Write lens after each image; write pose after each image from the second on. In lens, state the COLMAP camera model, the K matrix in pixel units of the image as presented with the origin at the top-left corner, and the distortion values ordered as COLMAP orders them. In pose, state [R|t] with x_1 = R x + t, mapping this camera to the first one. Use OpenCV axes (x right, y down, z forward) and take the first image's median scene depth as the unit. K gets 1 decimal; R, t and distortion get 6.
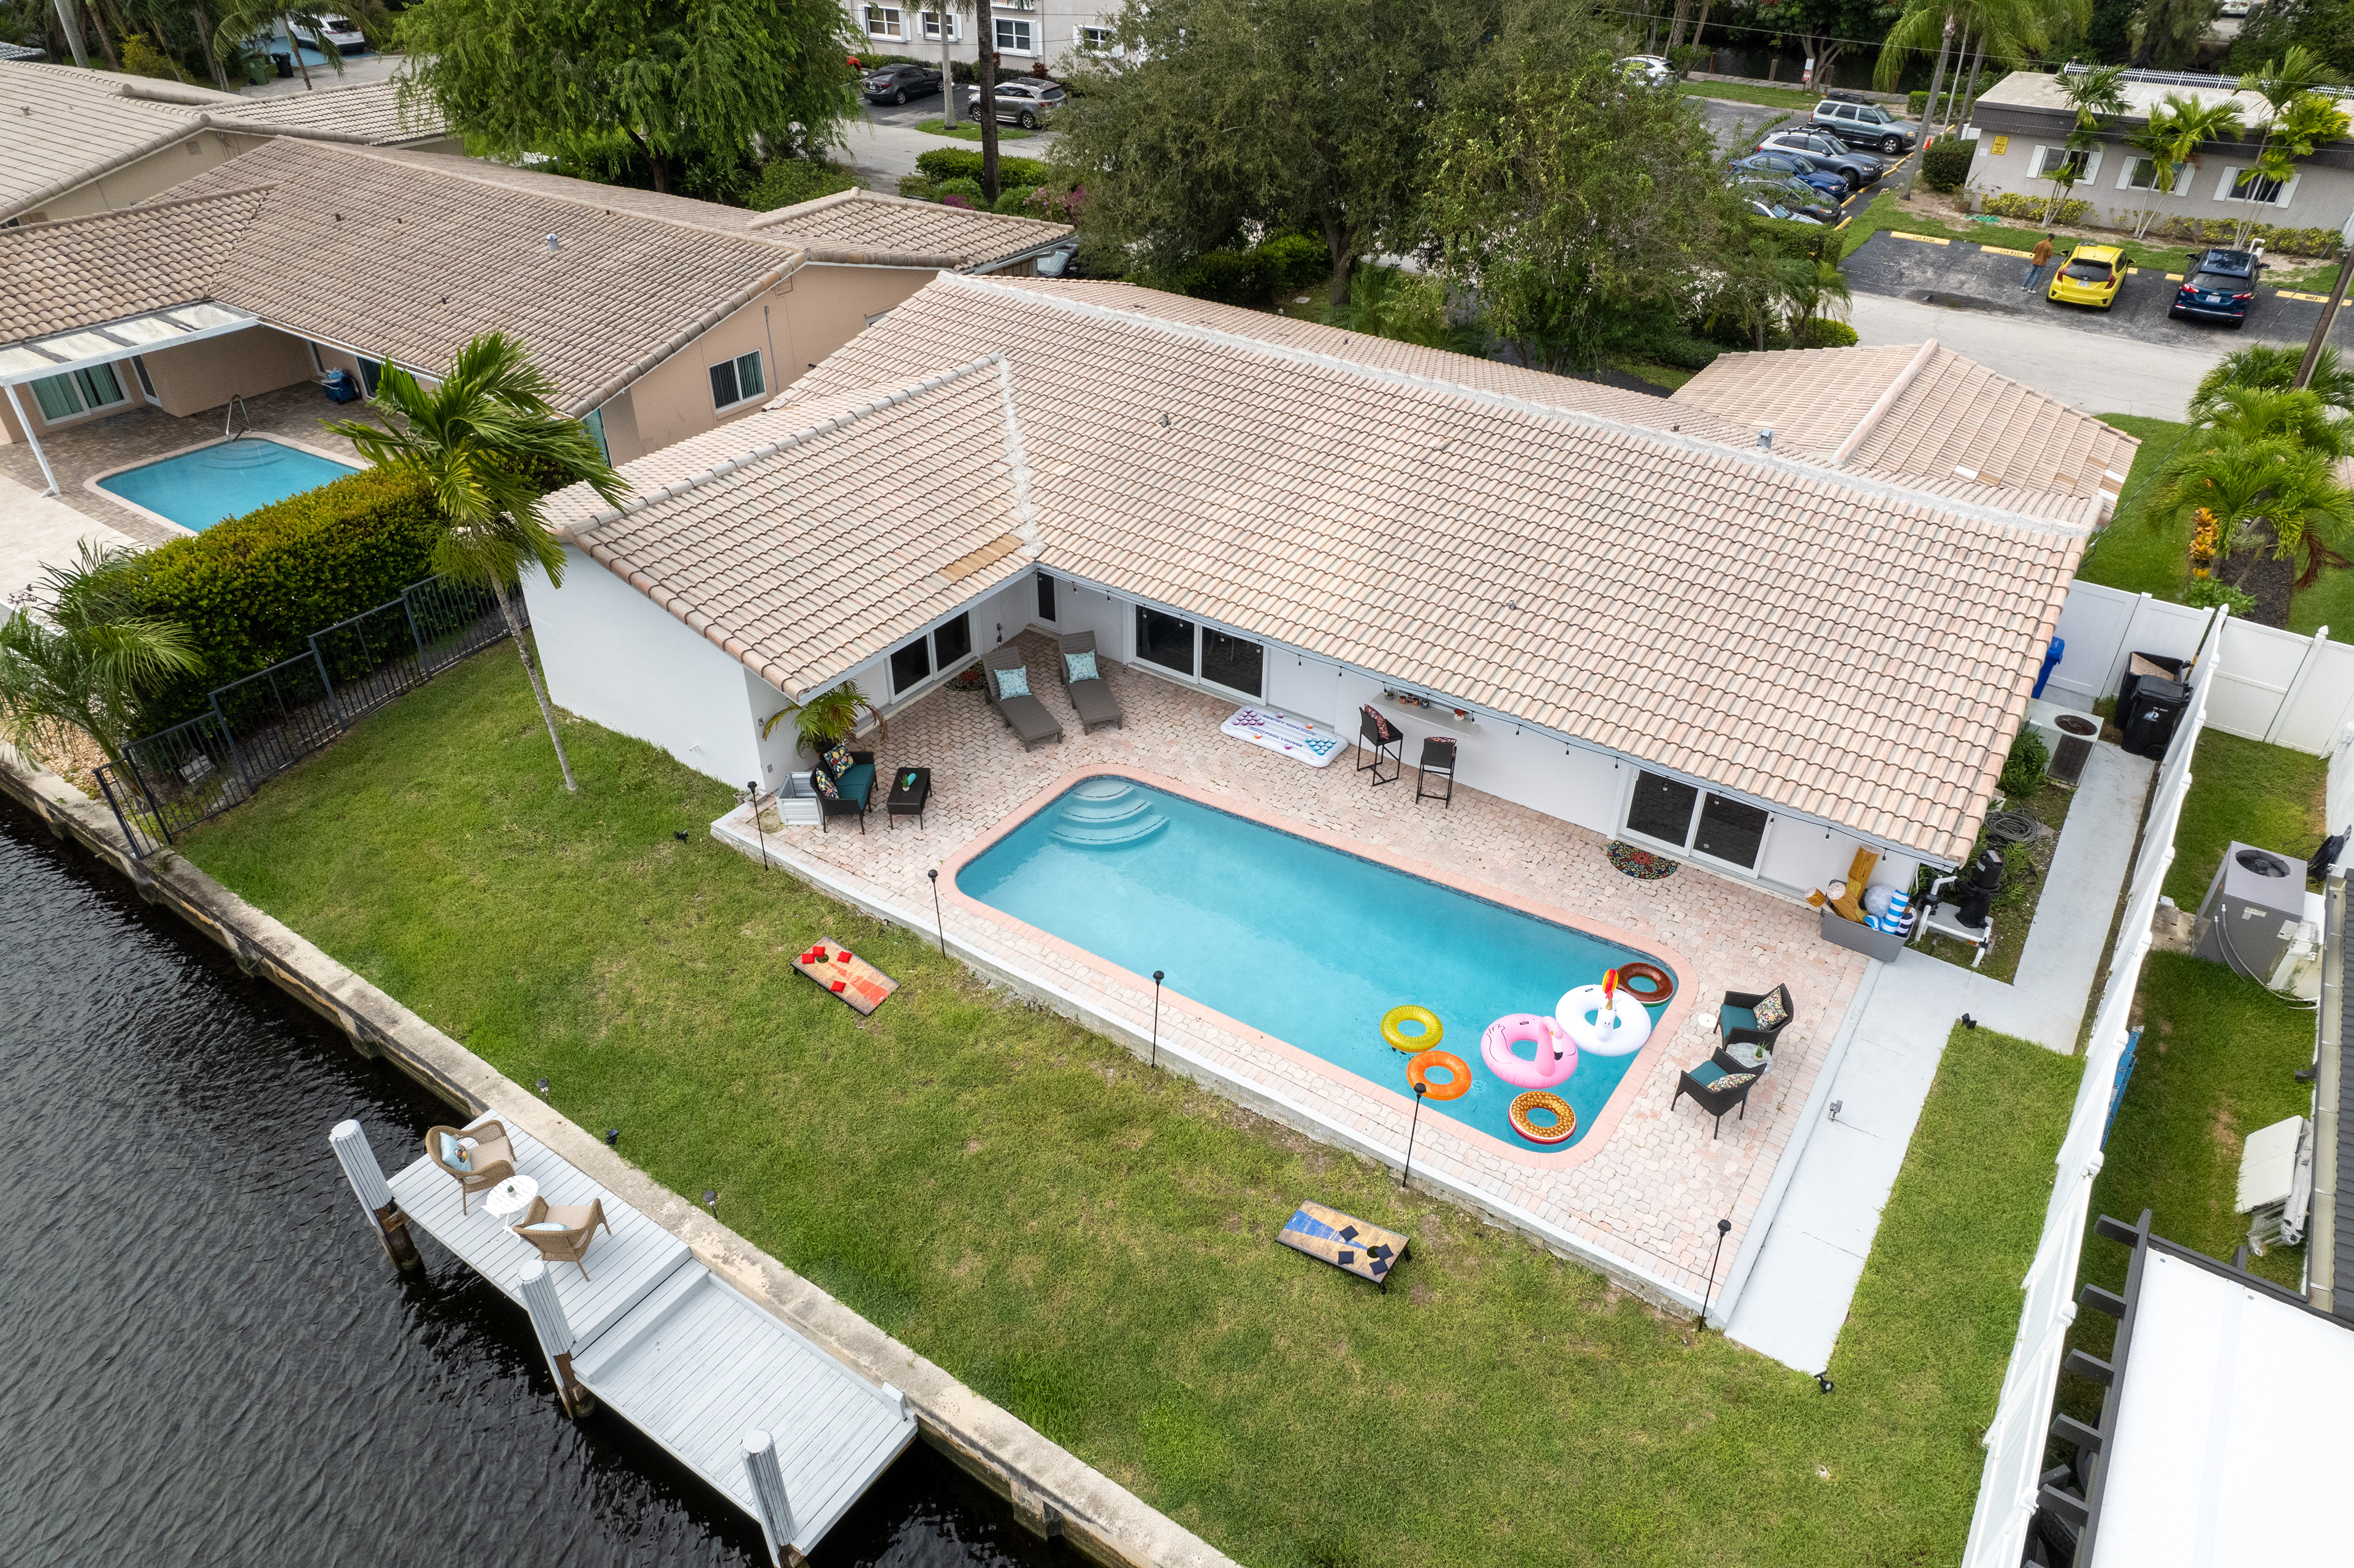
lens RADIAL K [[1466.8, 0, 1179.0], [0, 1466.8, 805.7], [0, 0, 1]] dist [-0.080675, 0.068958]
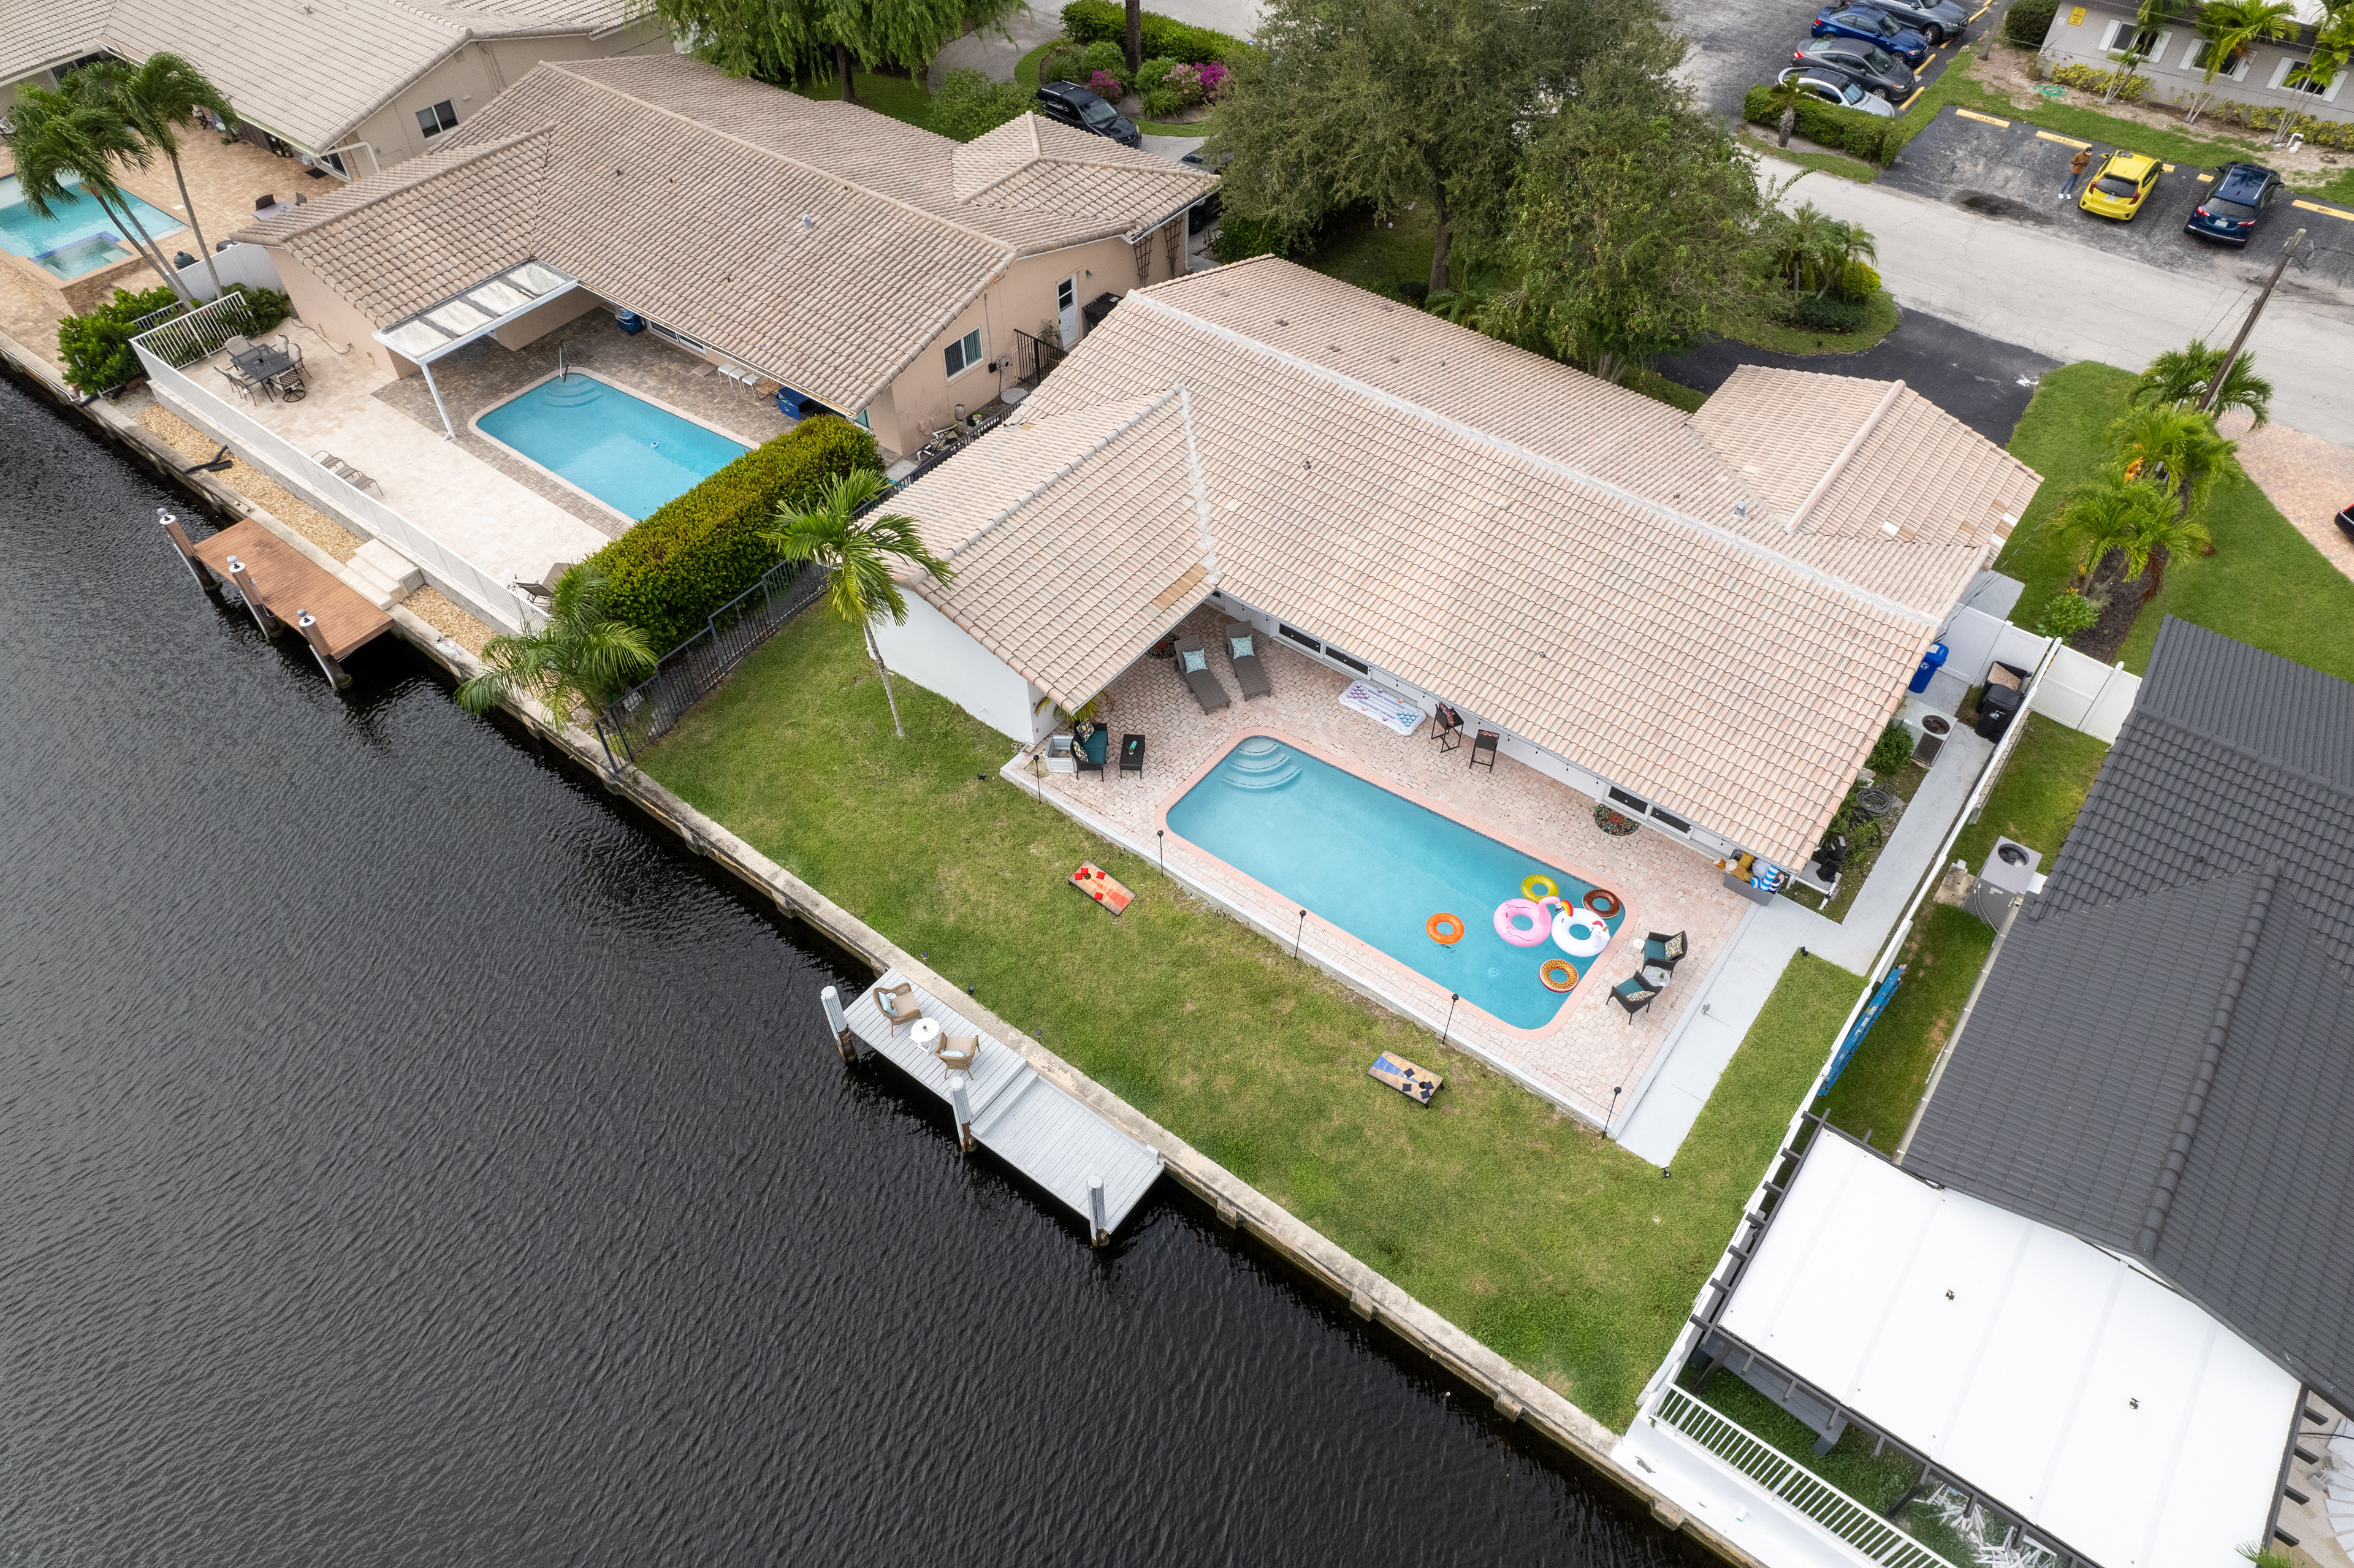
lens RADIAL K [[1451.5, 0, 1177.0], [0, 1451.5, 784.0], [0, 0, 1]] dist [-0.062077, 0.049880]
pose [[0.998544, 0.033878, -0.041985, -0.080181], [-0.023732, 0.974736, 0.222095, -0.336416], [0.048448, -0.220775, 0.974121, -0.501318]]
